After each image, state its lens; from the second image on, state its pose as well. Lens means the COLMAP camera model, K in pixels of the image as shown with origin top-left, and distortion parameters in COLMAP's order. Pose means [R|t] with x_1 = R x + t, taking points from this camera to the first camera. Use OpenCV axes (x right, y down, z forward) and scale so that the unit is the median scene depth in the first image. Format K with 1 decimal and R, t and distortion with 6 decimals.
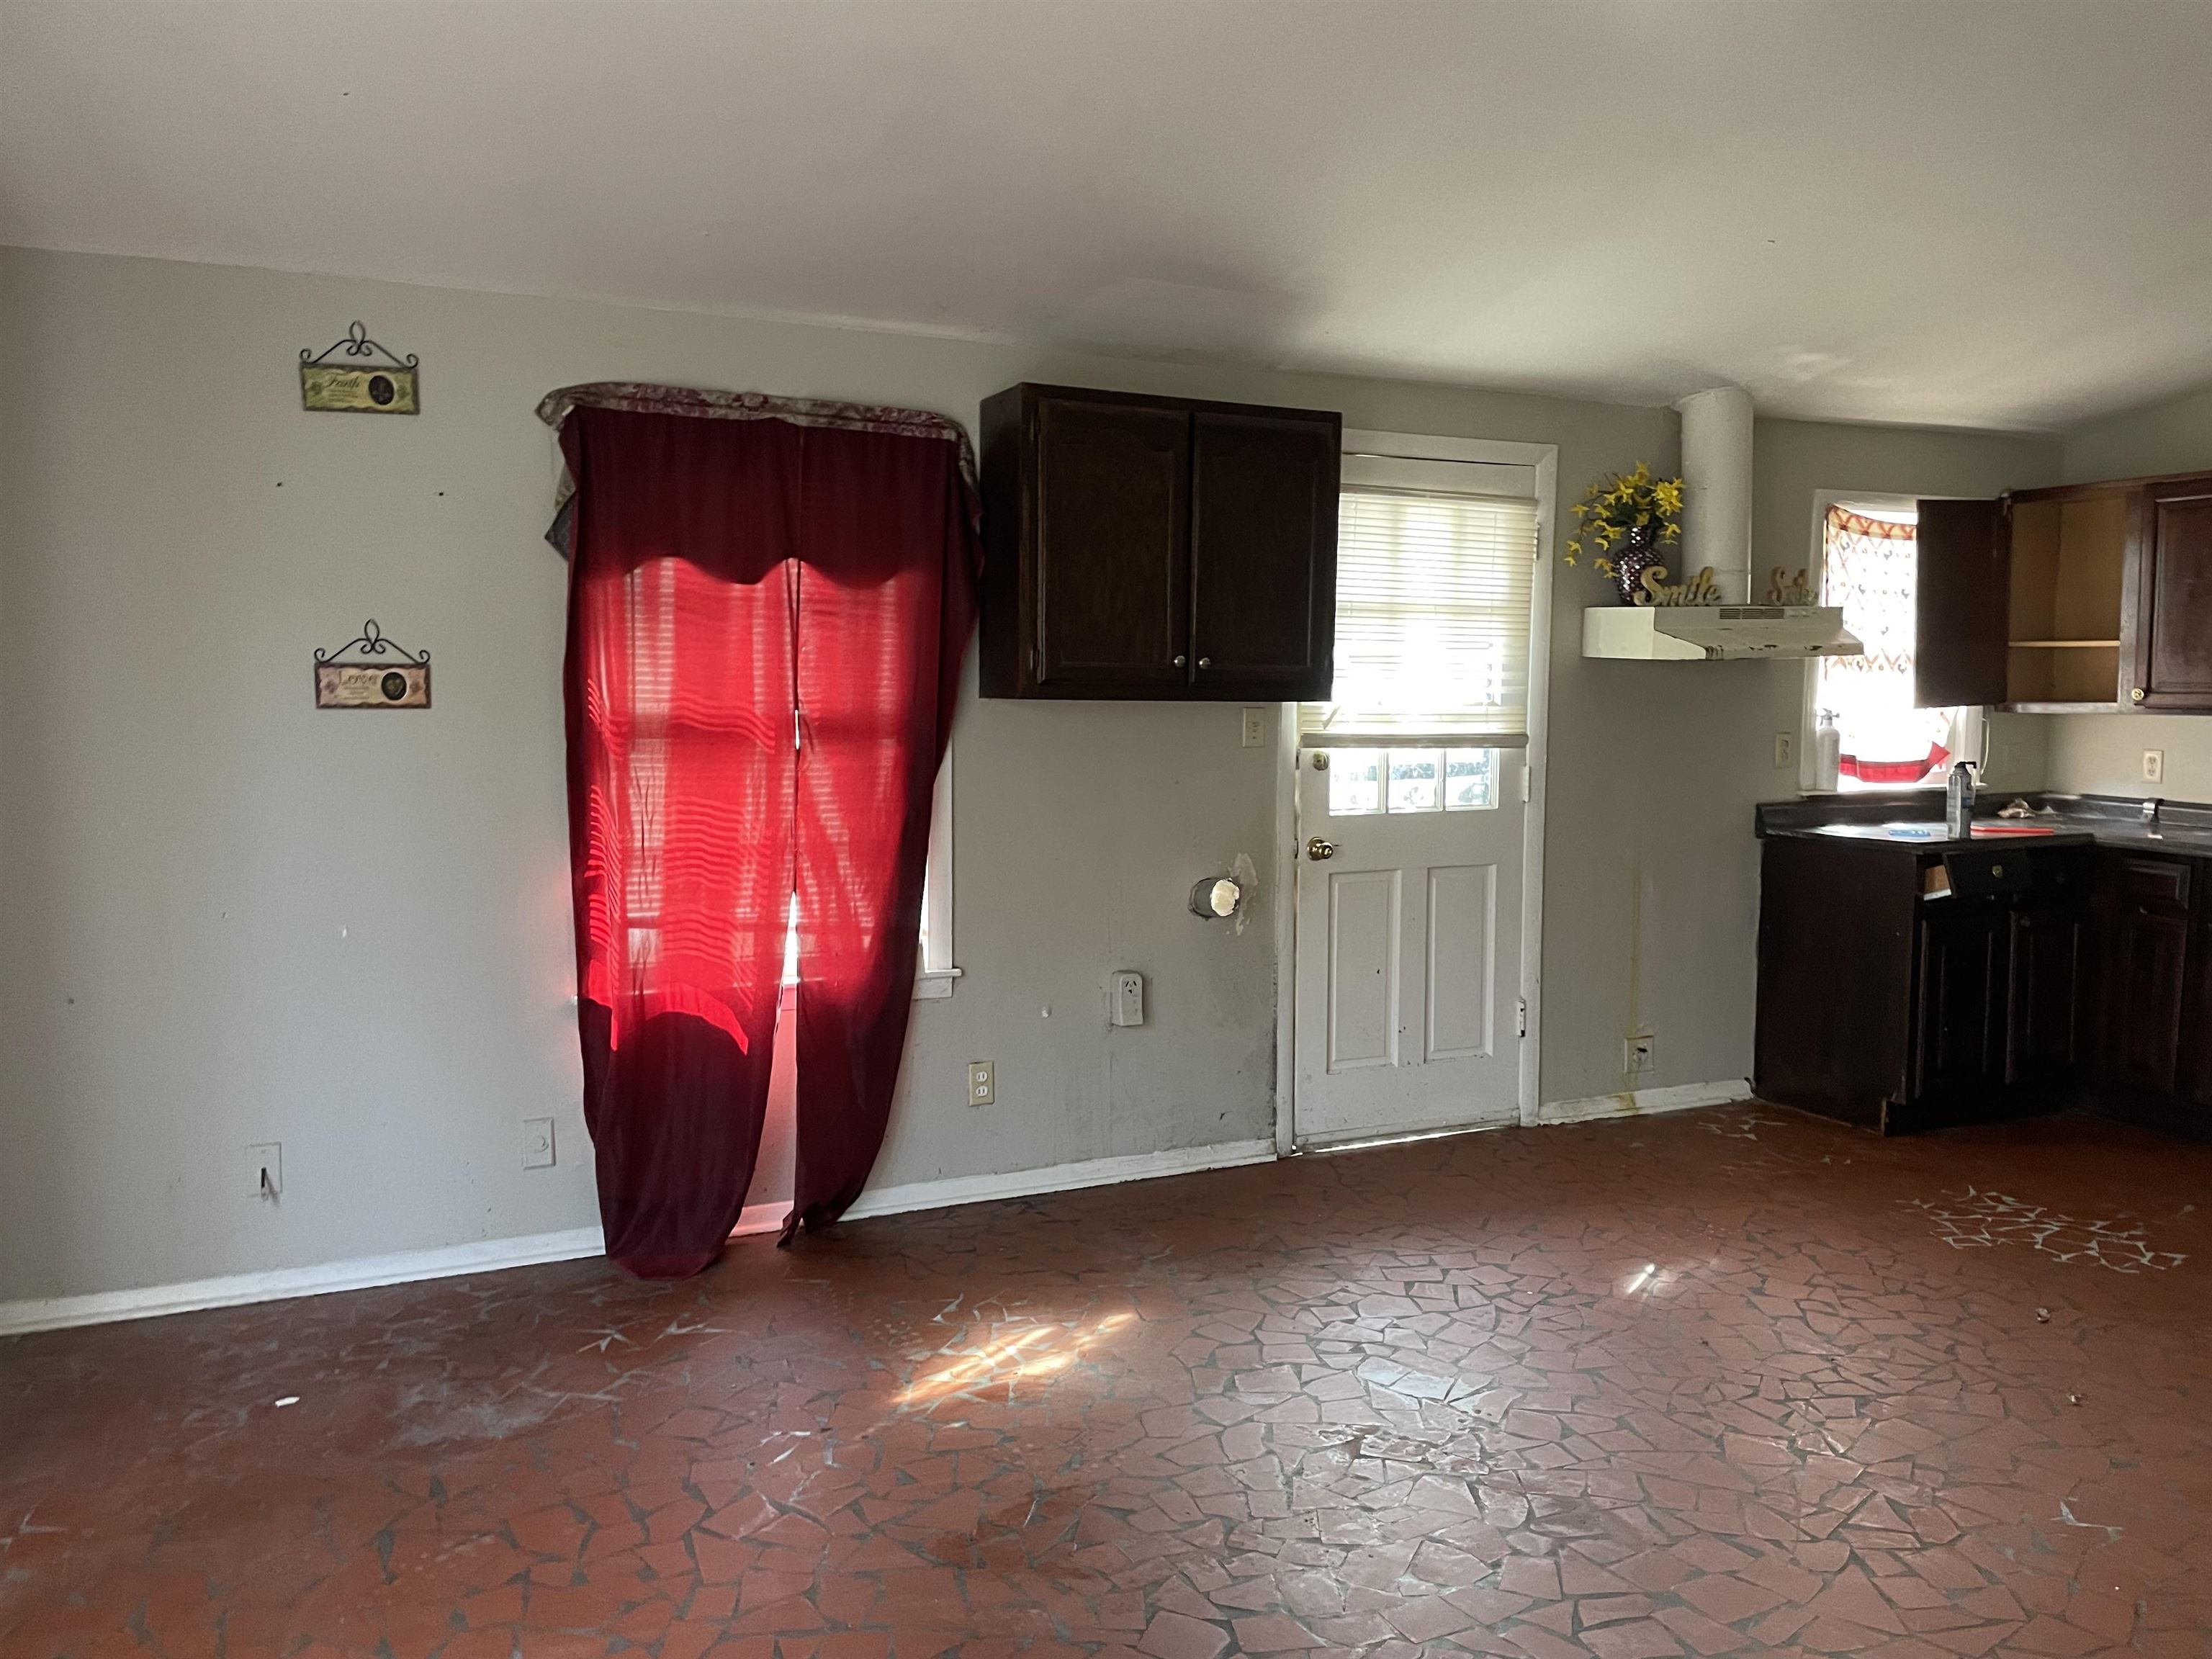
lens RADIAL K [[1666.2, 0, 1106.0], [0, 1666.2, 829.5], [0, 0, 1]] dist [0.103583, -0.149697]
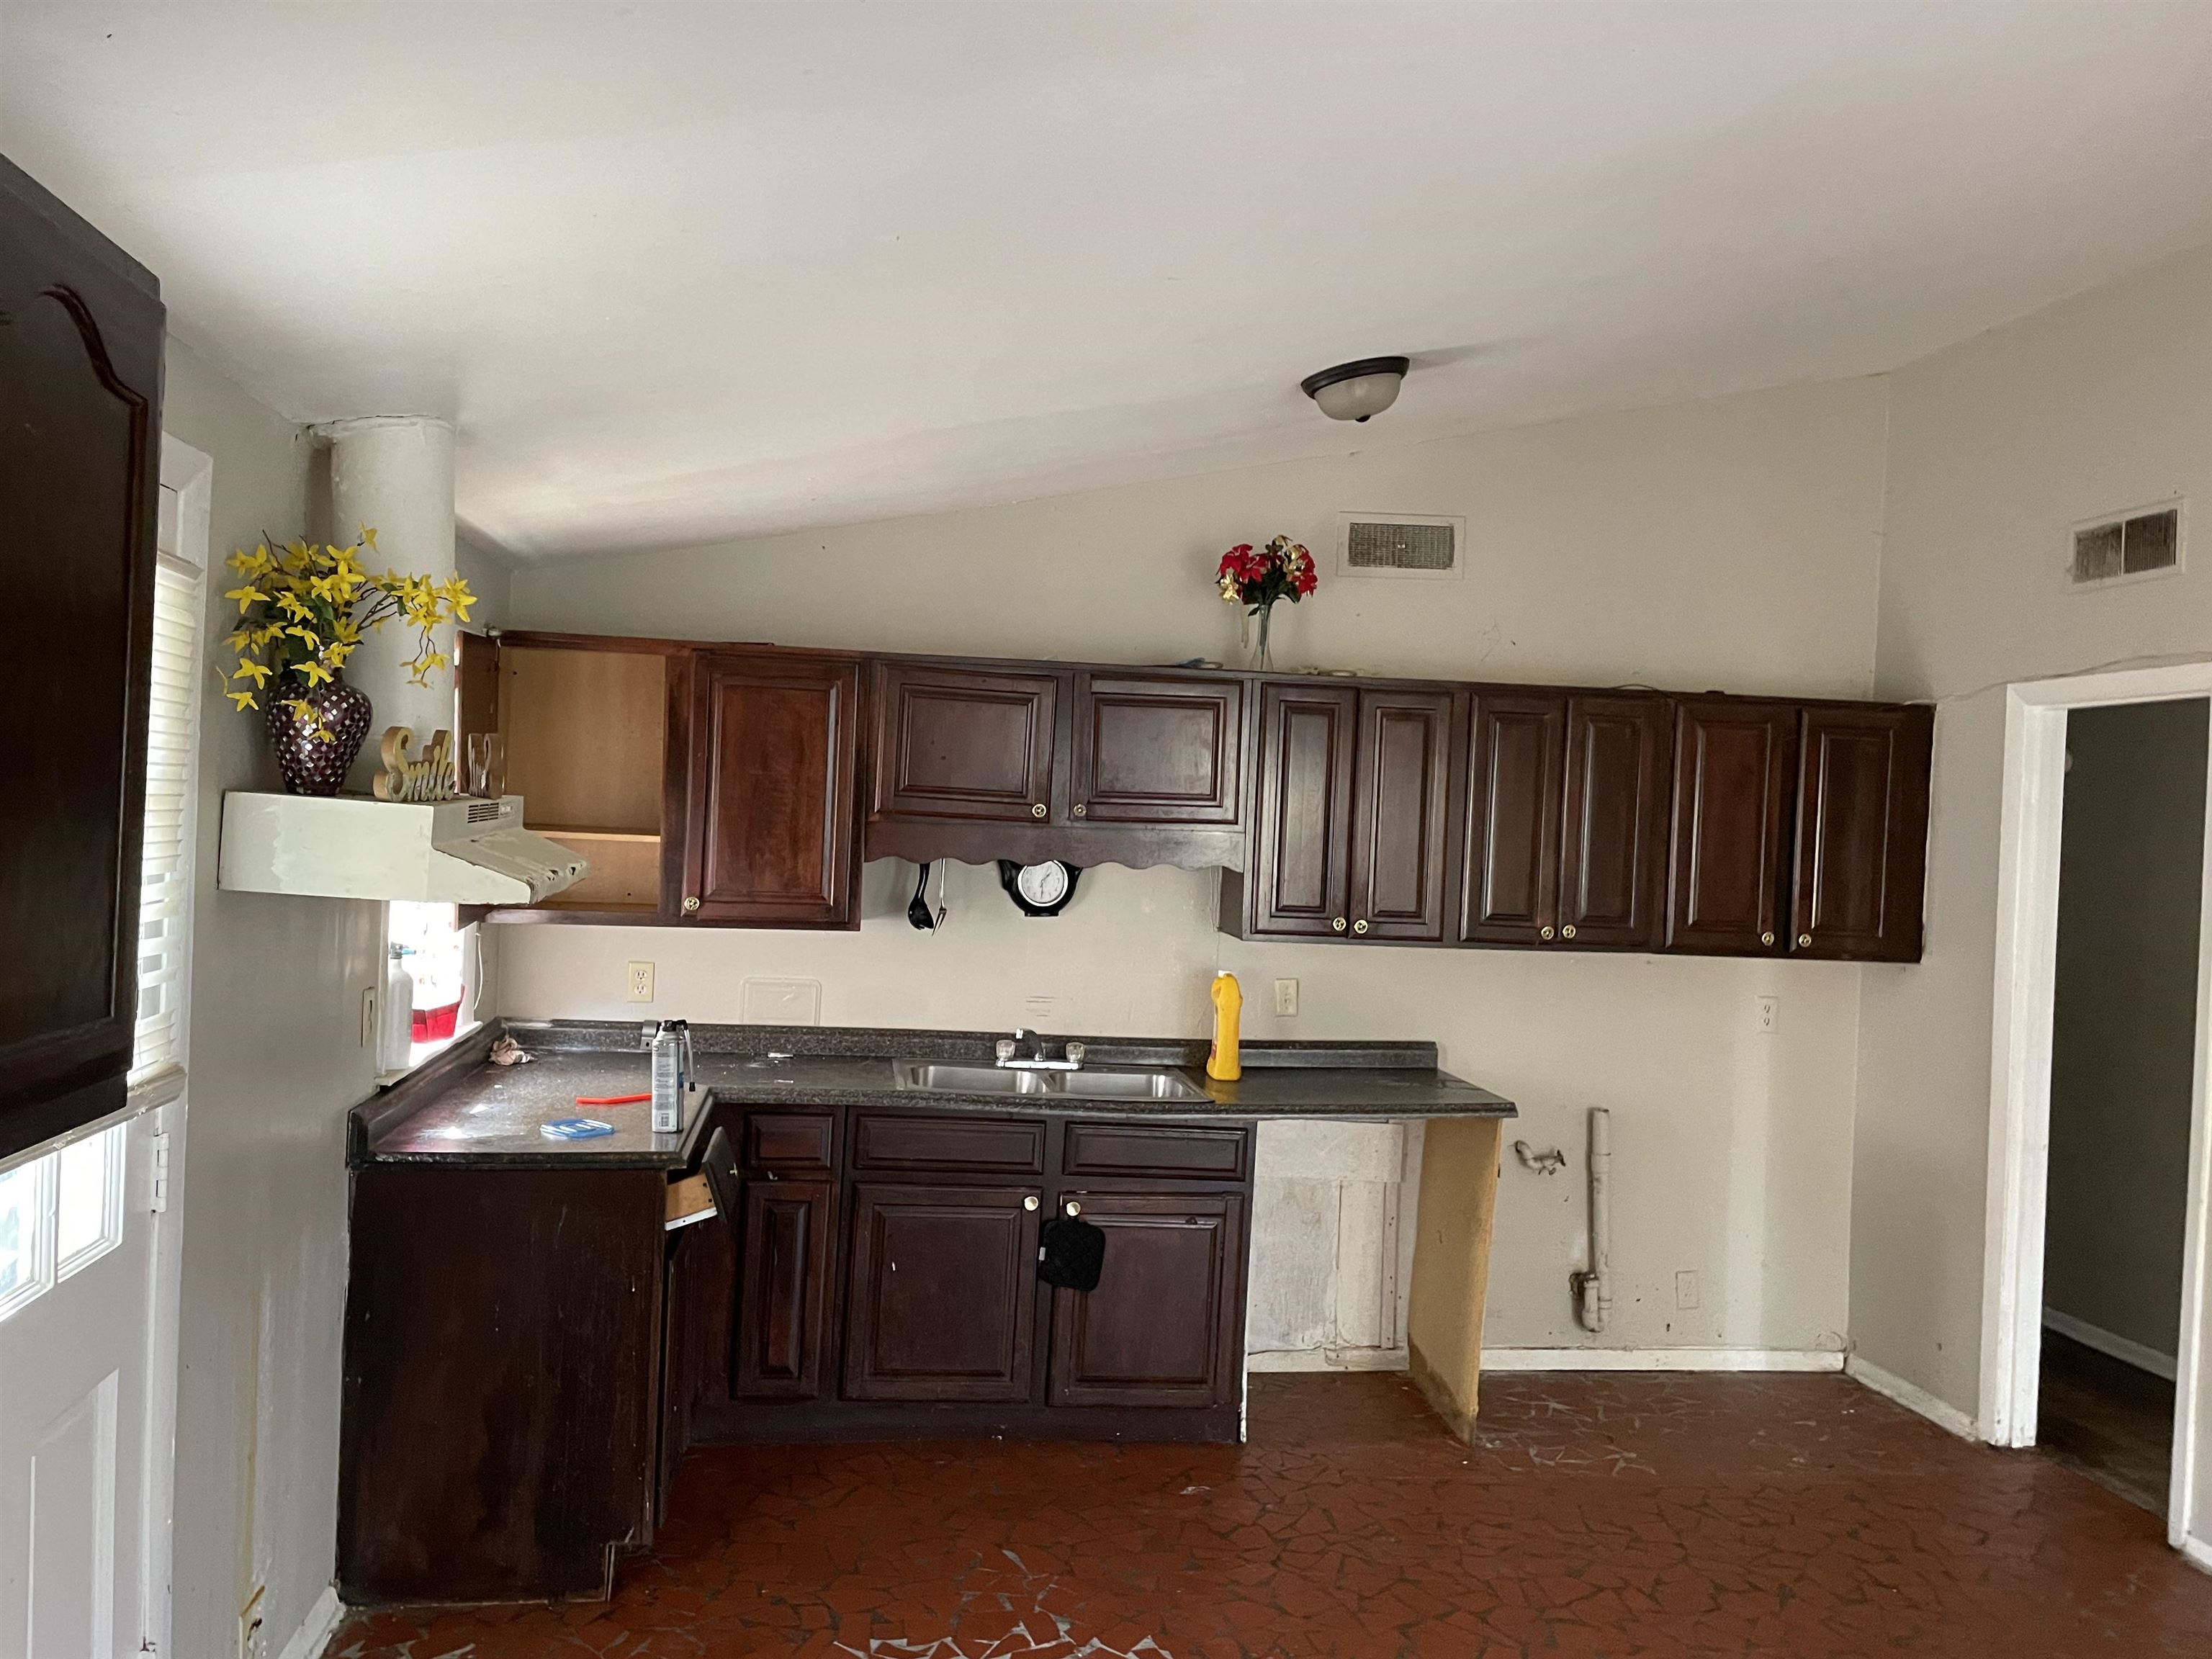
lens RADIAL K [[1666.2, 0, 1106.0], [0, 1666.2, 829.5], [0, 0, 1]] dist [0.103583, -0.149697]
pose [[0.283678, -0.001221, 0.958919, -0.162177], [0.043613, 0.998981, -0.011630, -0.140884], [-0.957927, 0.045120, 0.283442, 0.832195]]
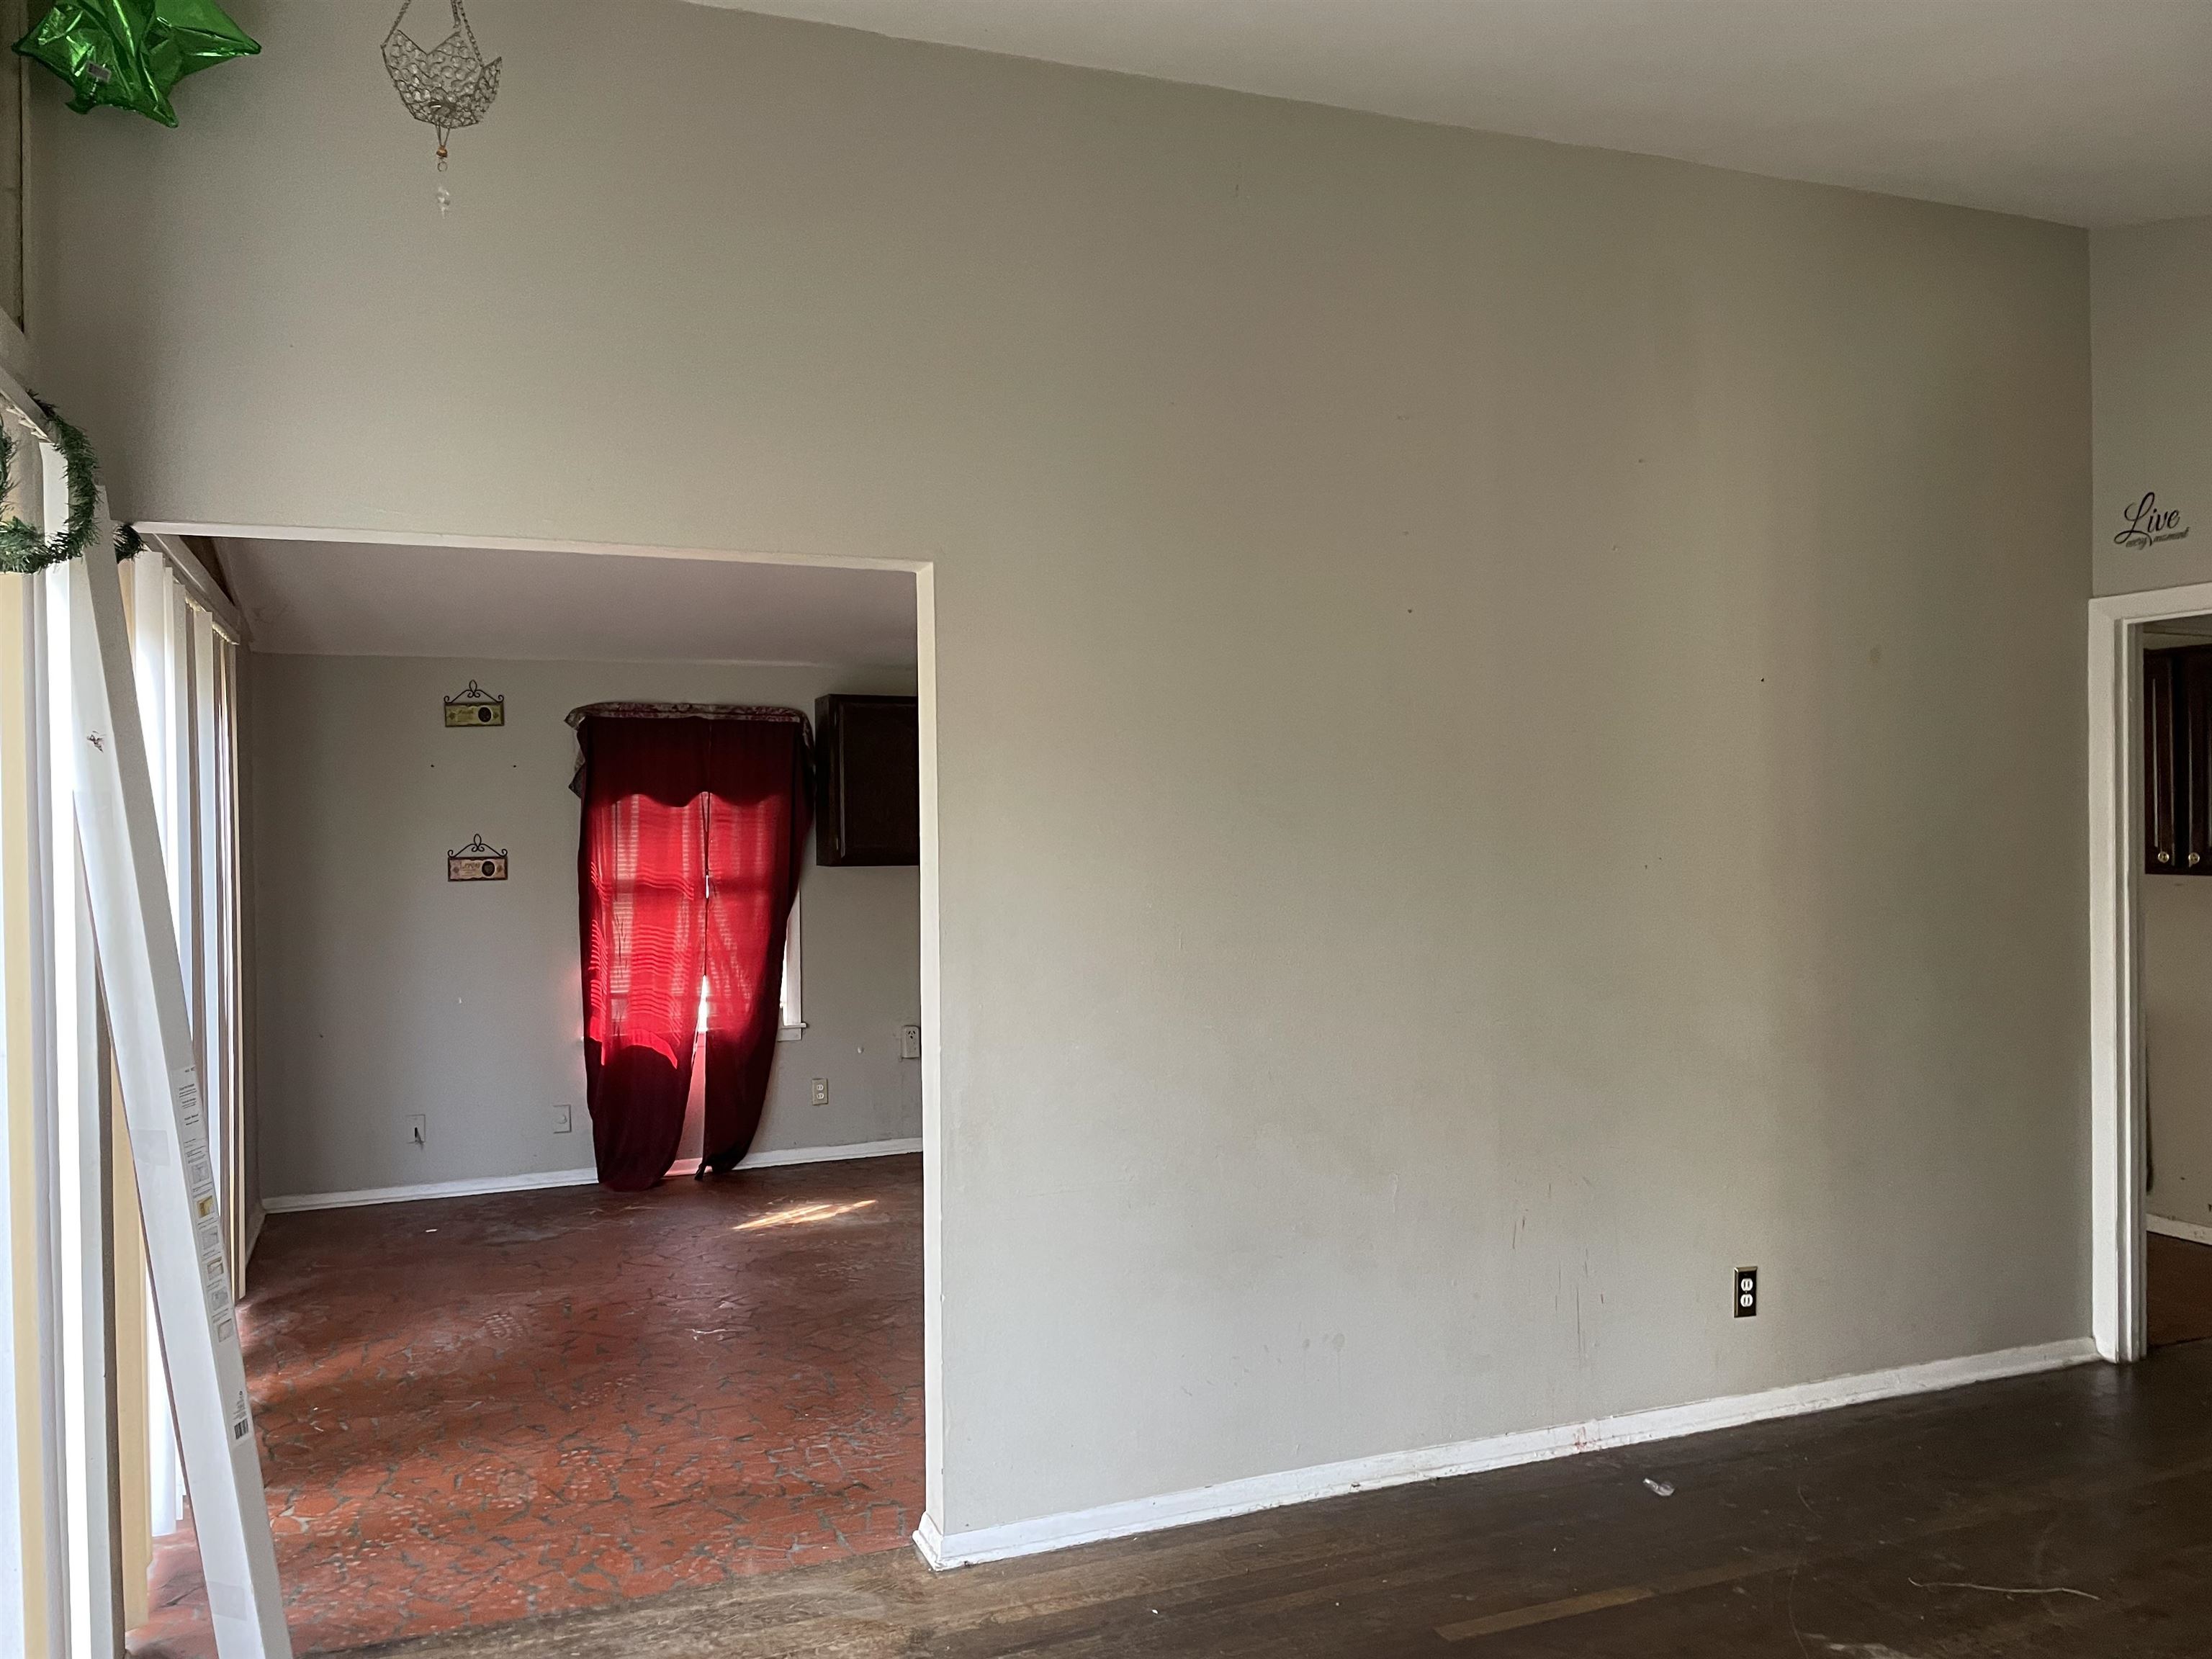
lens RADIAL K [[1781.0, 0, 1106.0], [0, 1781.0, 829.5], [0, 0, 1]] dist [0.127202, -0.276206]
pose [[0.998278, -0.019574, -0.055289, 0.352654], [0.014881, 0.996351, -0.084039, 0.047398], [0.056733, 0.083072, 0.994927, -0.897800]]
